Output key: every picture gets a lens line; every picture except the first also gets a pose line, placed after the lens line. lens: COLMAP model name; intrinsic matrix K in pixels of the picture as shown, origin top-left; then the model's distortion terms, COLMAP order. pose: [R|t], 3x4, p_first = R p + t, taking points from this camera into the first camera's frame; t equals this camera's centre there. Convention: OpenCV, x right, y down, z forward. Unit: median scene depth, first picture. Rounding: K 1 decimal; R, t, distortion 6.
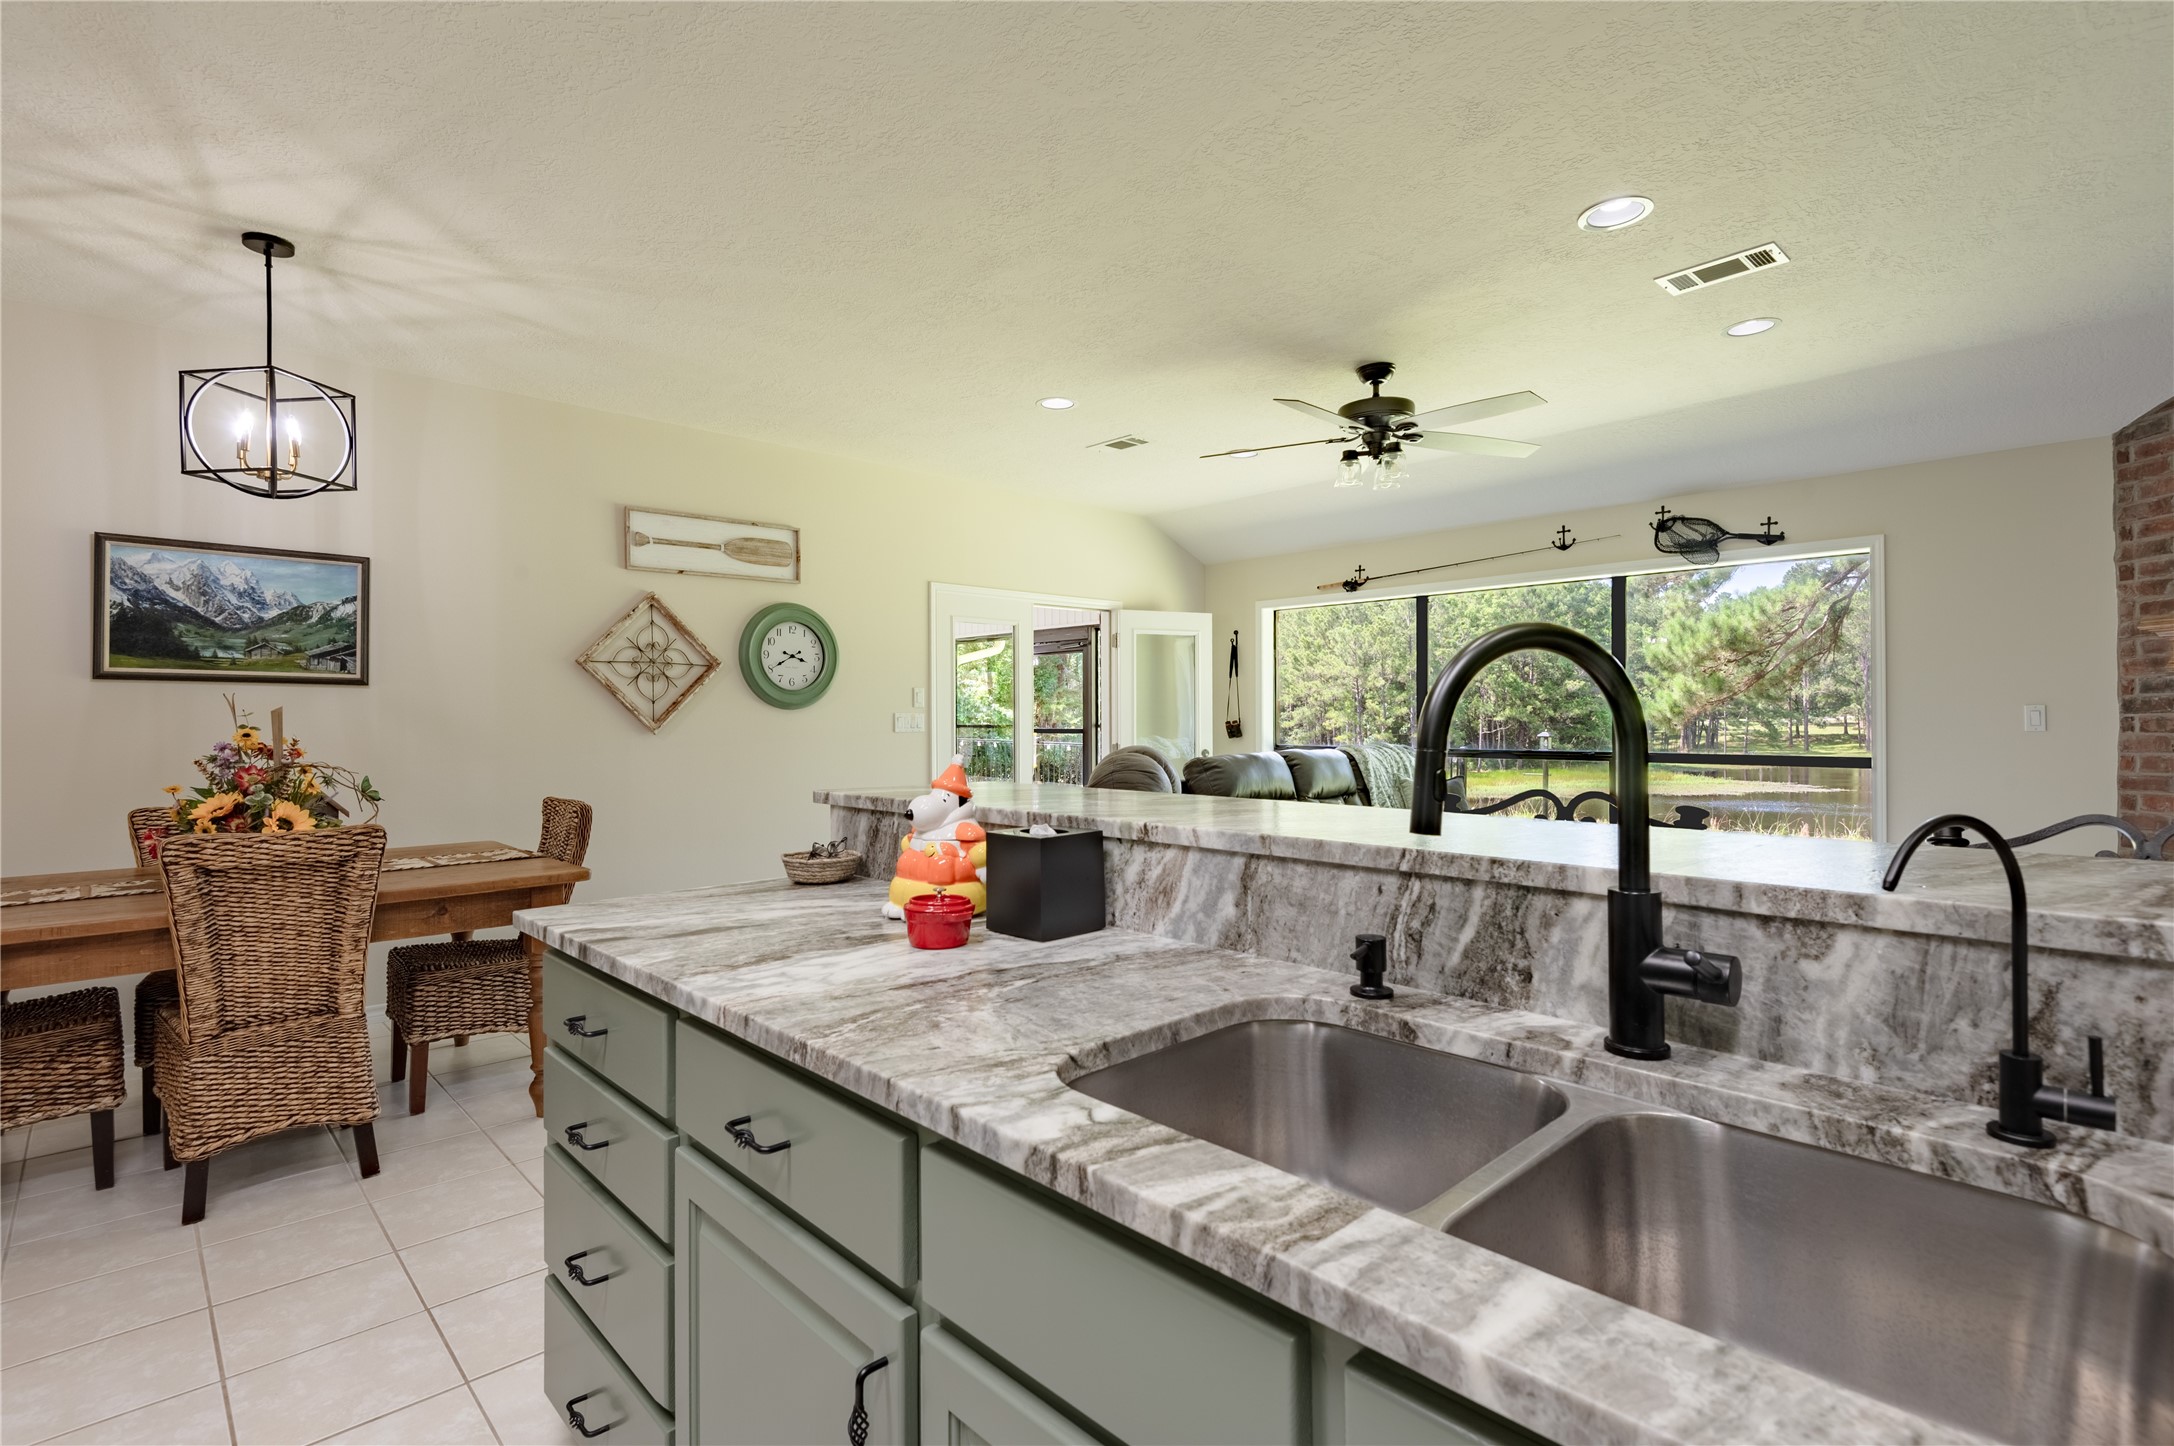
lens RADIAL K [[1028.3, 0, 1075.7], [0, 1028.3, 724.9], [0, 0, 1]] dist [0.022374, -0.017060]
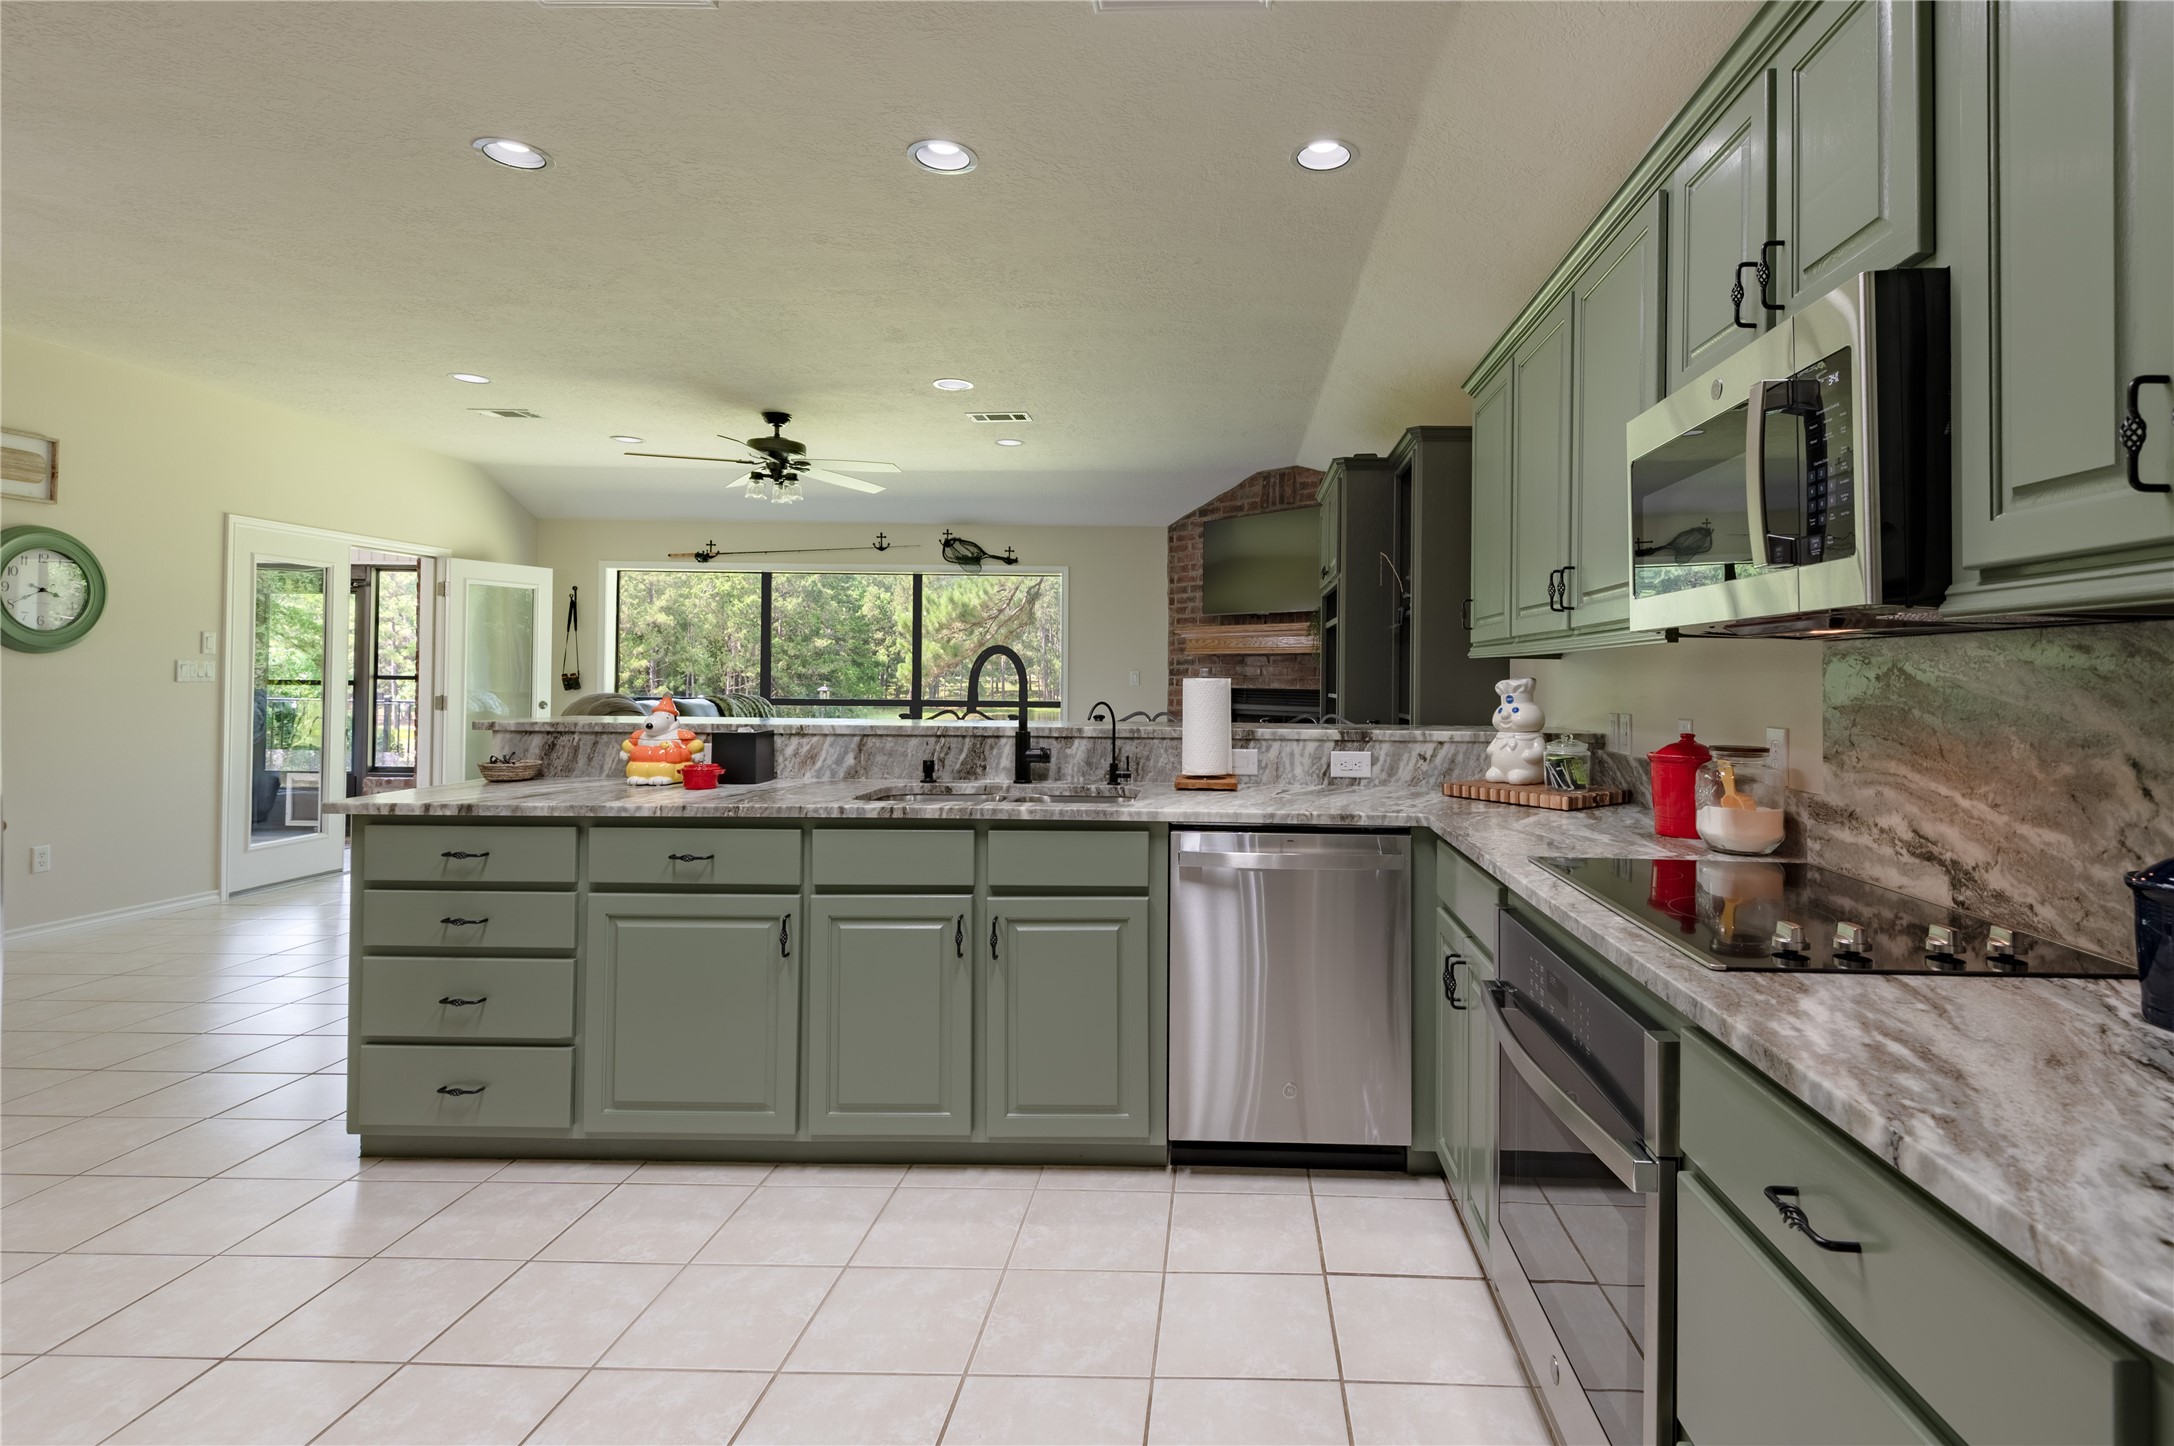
lens RADIAL K [[1017.0, 0, 1205.5], [0, 1017.0, 669.6], [0, 0, 1]] dist [0.003256, 0.000314]
pose [[0.691009, 0.015976, 0.722669, -0.329084], [-0.008522, 0.999866, -0.013955, 0.002690], [-0.722796, 0.003485, 0.691053, -0.385124]]
